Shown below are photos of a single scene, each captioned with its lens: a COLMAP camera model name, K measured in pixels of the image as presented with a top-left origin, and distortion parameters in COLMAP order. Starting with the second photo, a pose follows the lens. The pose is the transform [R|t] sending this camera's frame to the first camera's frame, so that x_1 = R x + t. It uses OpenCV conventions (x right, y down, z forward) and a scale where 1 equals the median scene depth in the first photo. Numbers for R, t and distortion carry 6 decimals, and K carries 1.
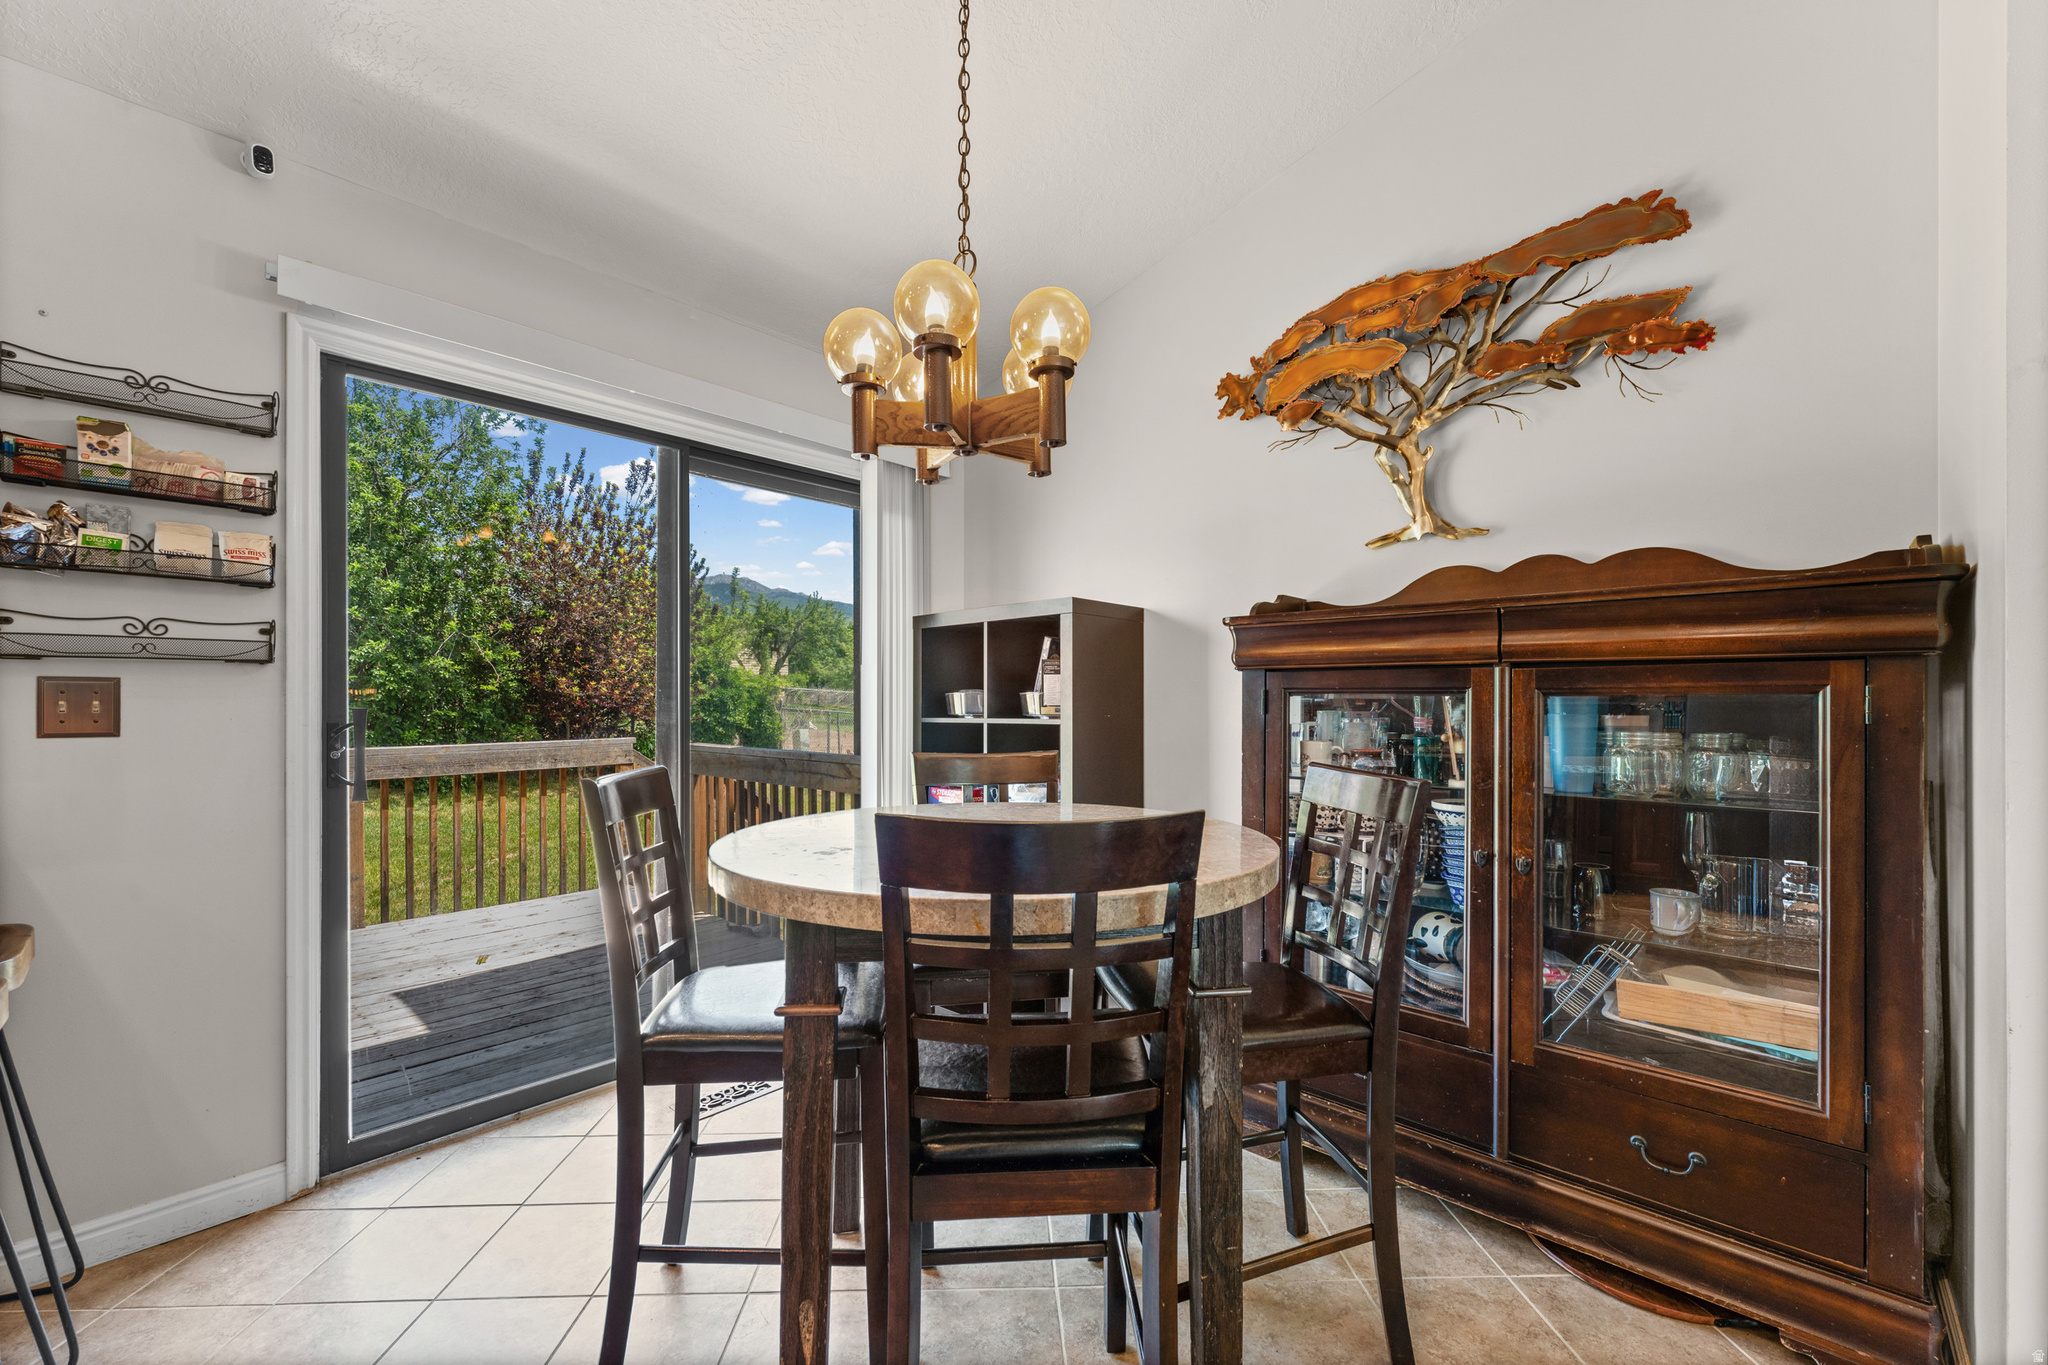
lens RADIAL K [[828.1, 0, 1021.6], [0, 828.1, 699.2], [0, 0, 1]] dist [-0.002627, 0.000401]
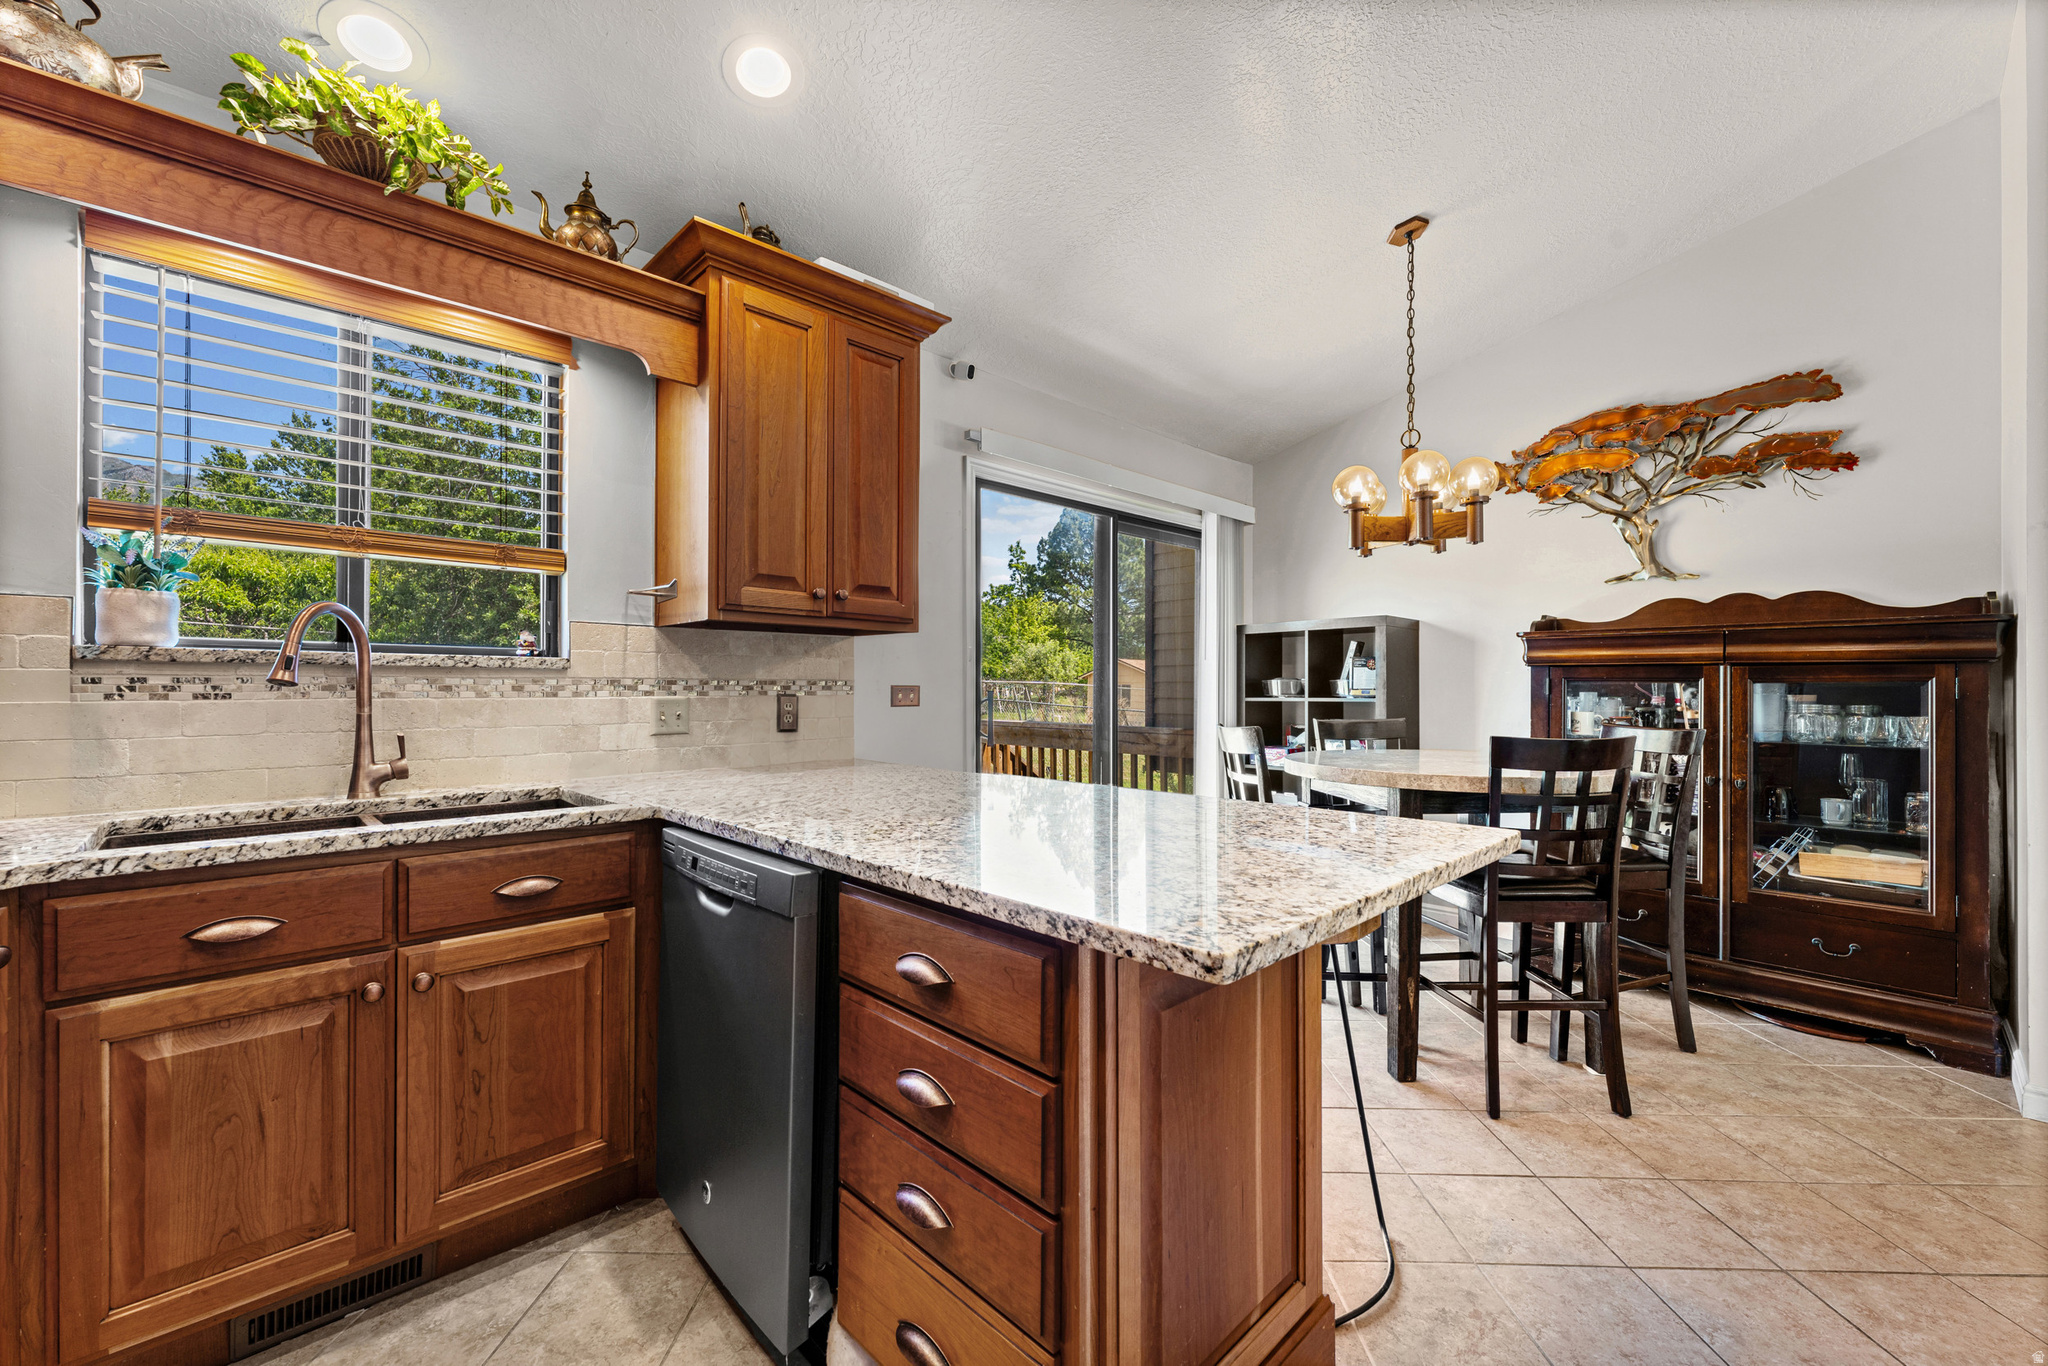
lens RADIAL K [[828.1, 0, 1018.1], [0, 828.1, 683.1], [0, 0, 1]] dist [-0.002627, 0.000401]
pose [[0.998452, -0.001353, -0.055607, -0.730623], [0.001399, 0.999999, 0.000784, -0.007232], [0.055606, -0.000860, 0.998452, -0.723550]]
